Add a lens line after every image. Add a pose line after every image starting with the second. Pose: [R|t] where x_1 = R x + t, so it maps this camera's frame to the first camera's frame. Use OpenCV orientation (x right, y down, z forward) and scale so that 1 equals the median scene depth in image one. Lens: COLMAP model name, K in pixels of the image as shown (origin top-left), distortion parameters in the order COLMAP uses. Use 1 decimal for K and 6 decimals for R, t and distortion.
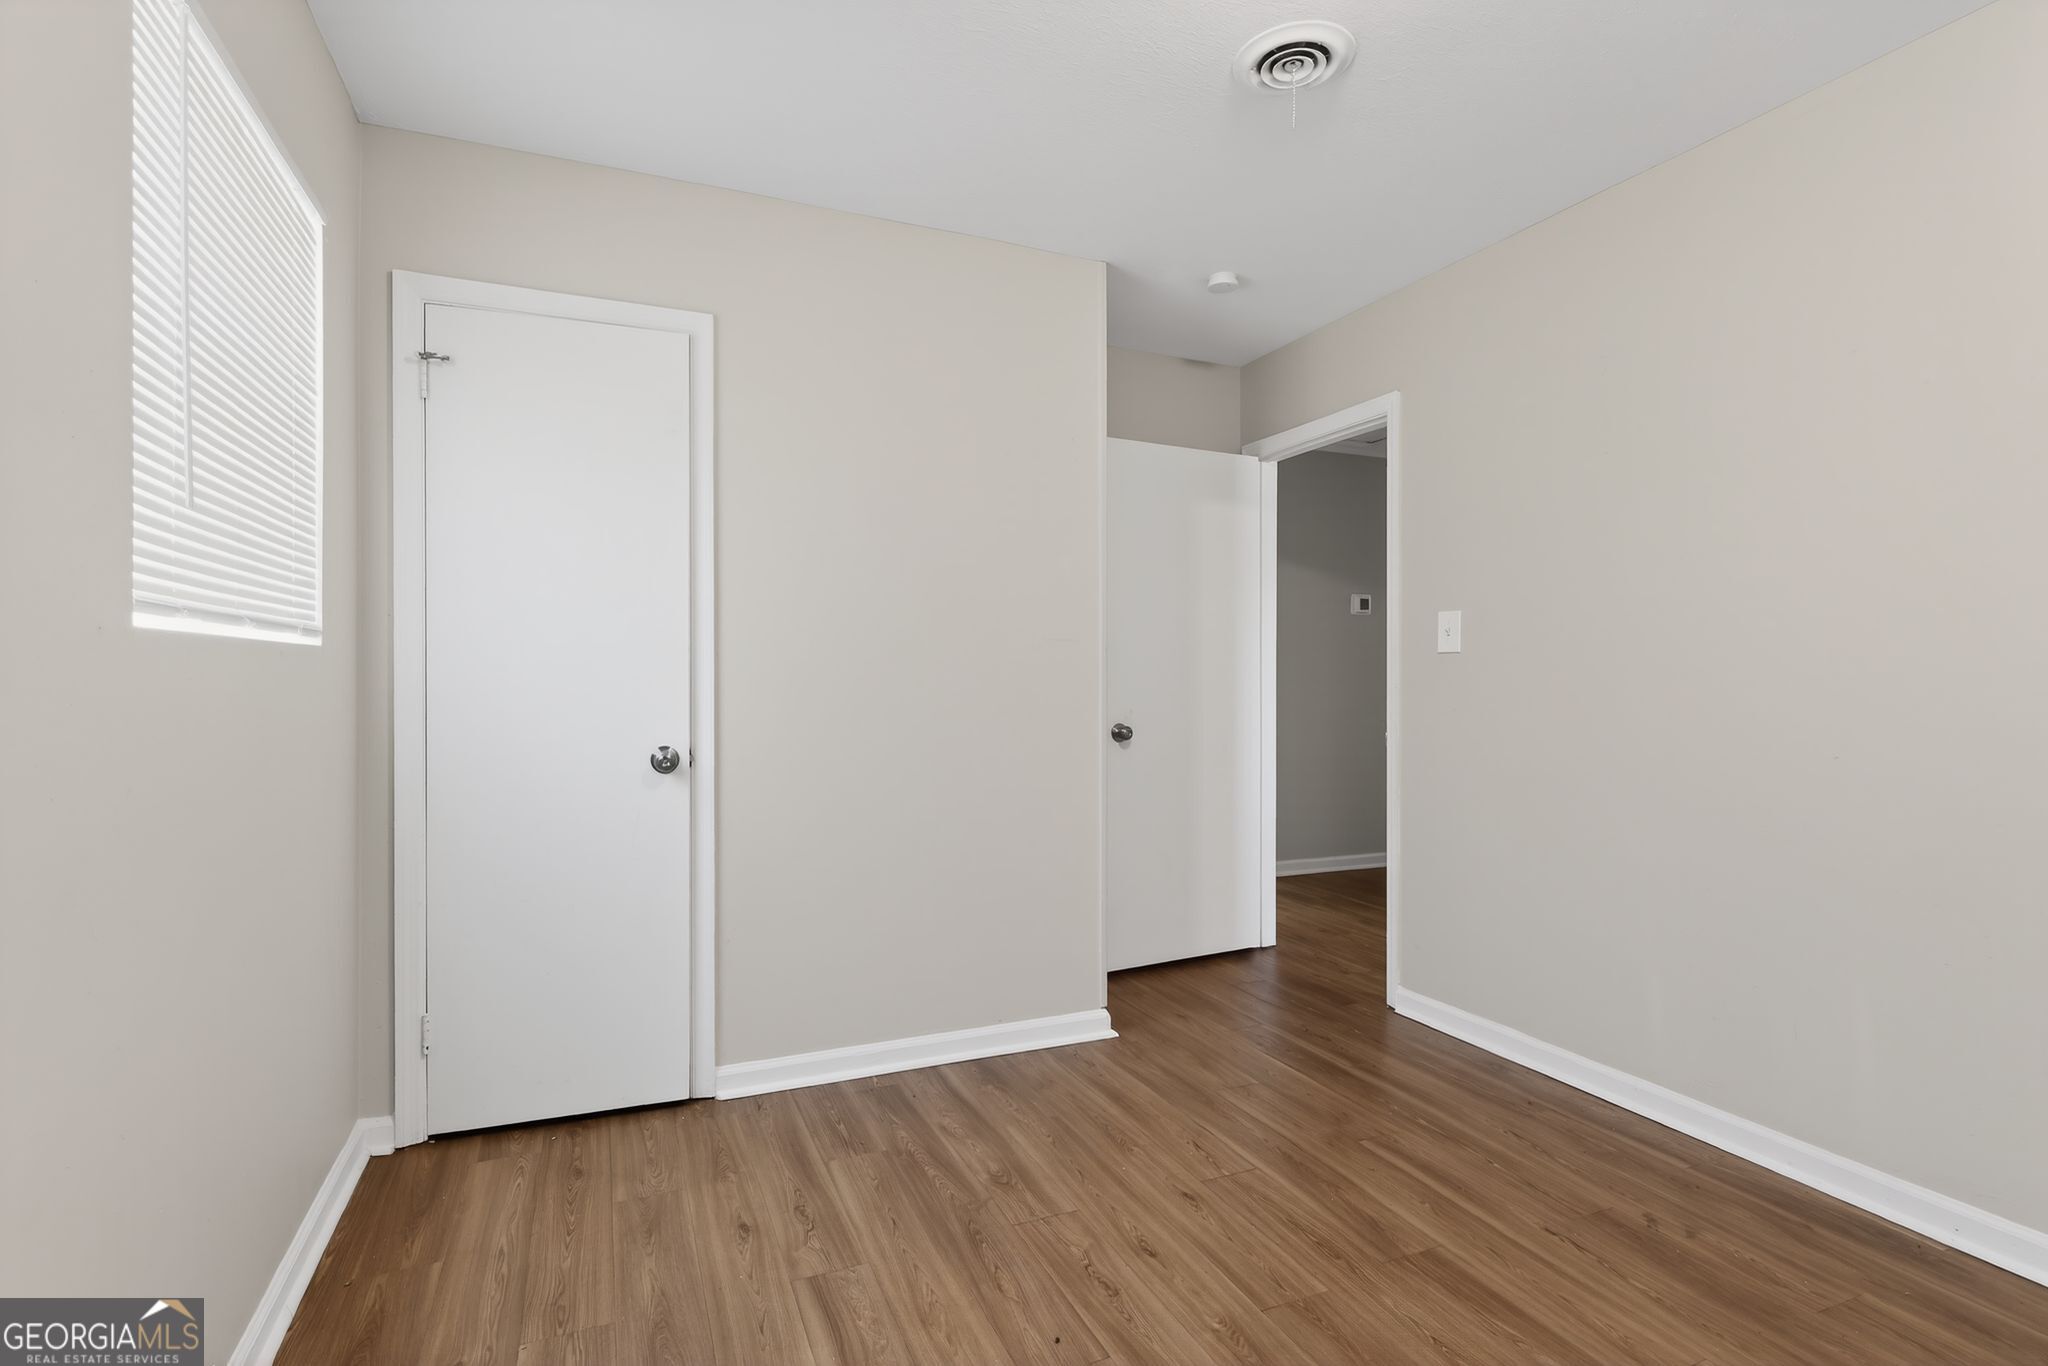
lens RADIAL K [[997.9, 0, 1024.2], [0, 997.9, 689.7], [0, 0, 1]] dist [0.013503, -0.006815]
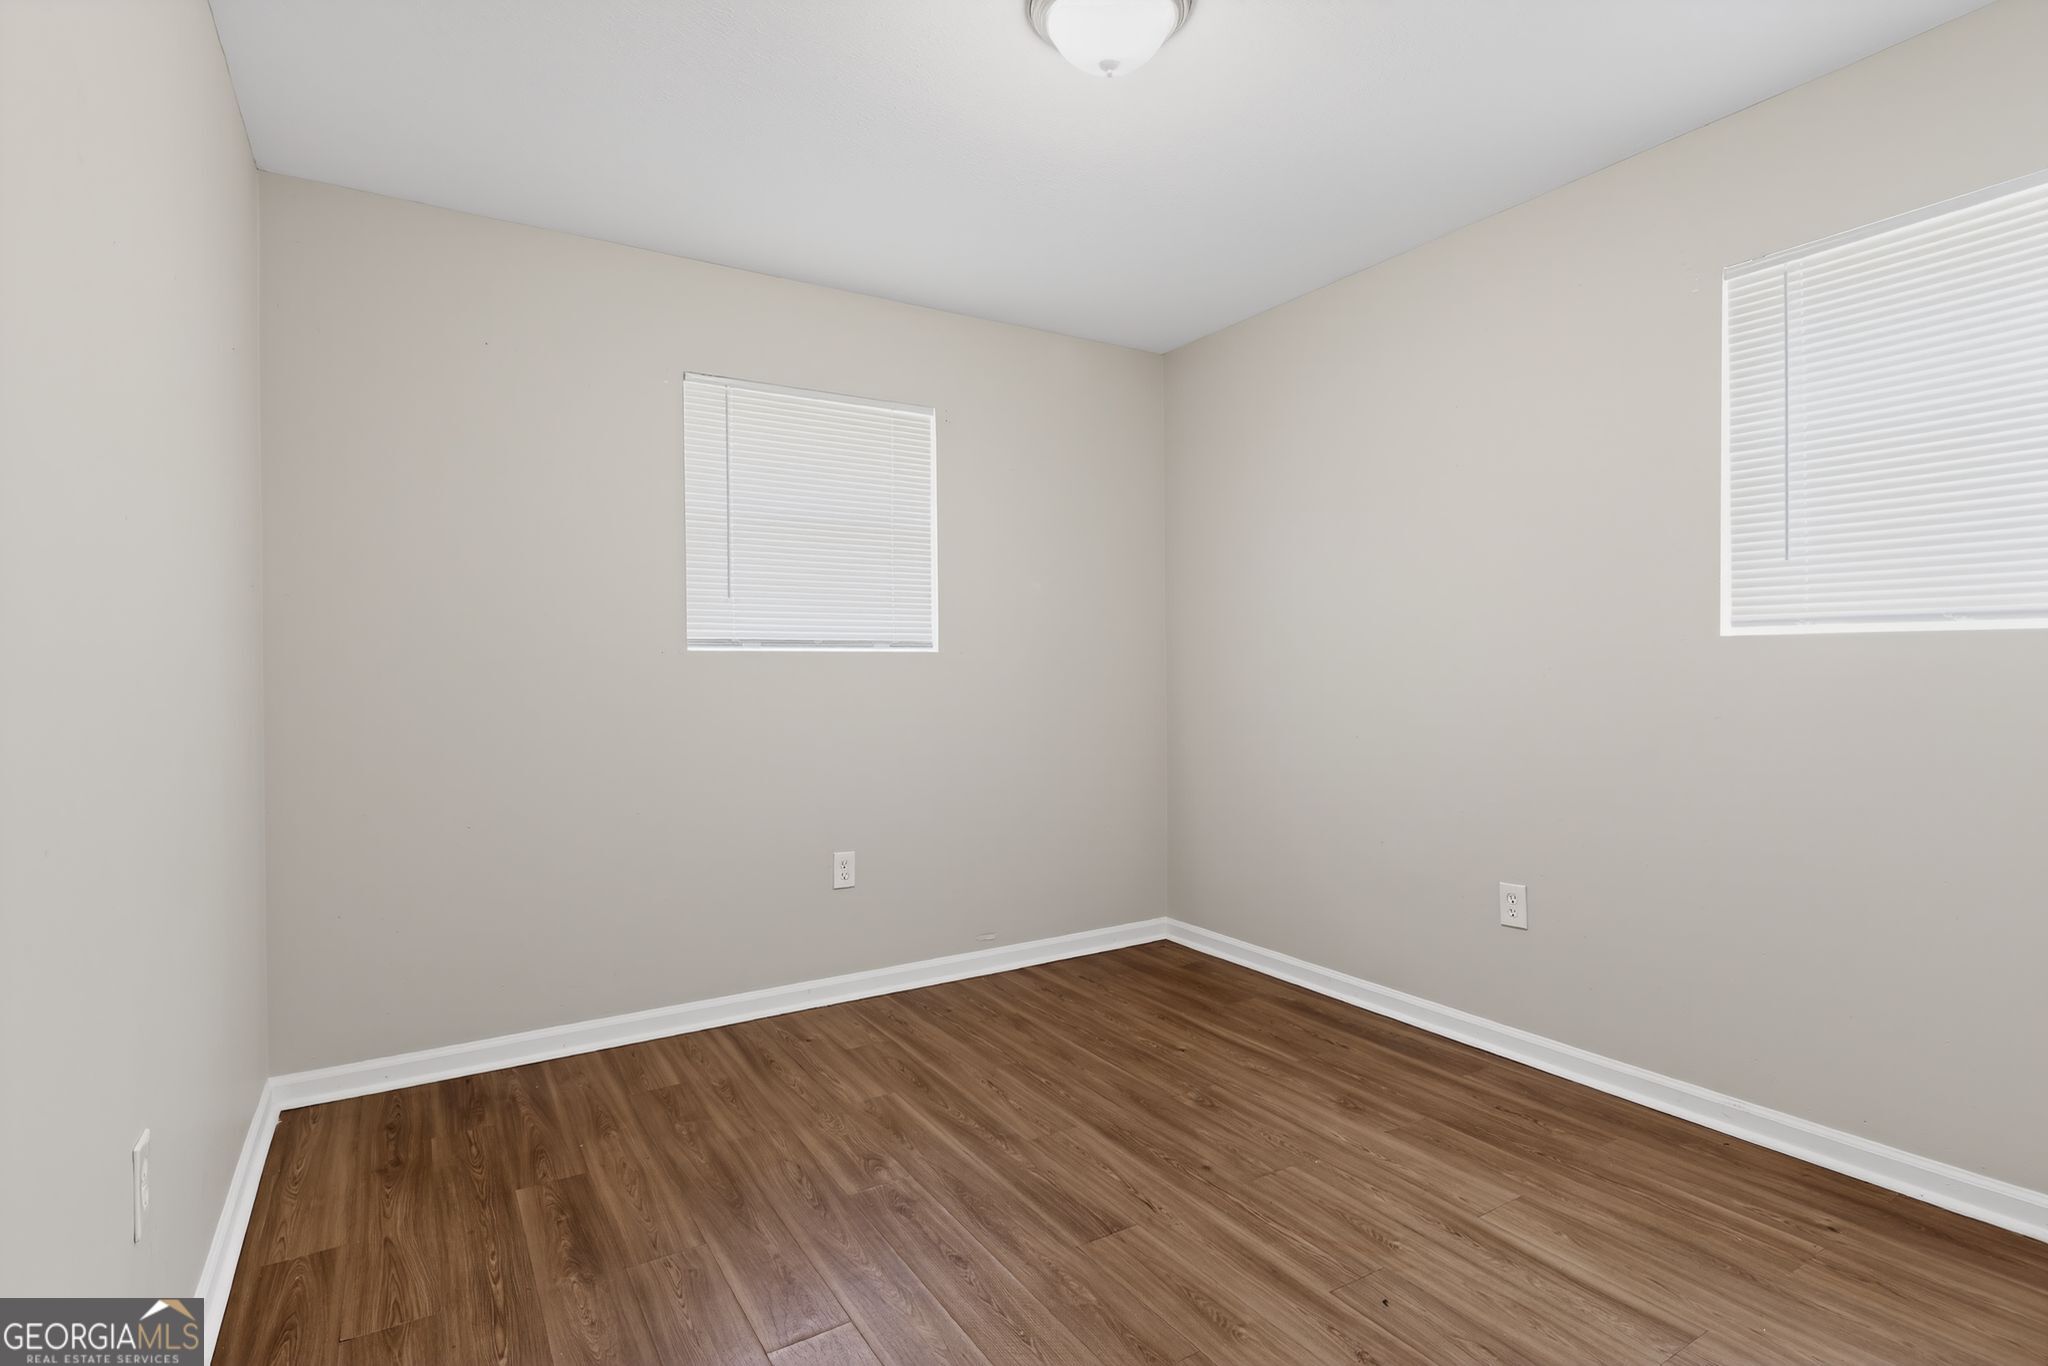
lens RADIAL K [[997.9, 0, 1014.7], [0, 997.9, 675.3], [0, 0, 1]] dist [0.013503, -0.006815]
pose [[-0.989670, 0.001630, -0.143355, 0.549161], [-0.001058, 0.999825, 0.018678, -0.018448], [0.143360, 0.018637, -0.989495, 1.919063]]
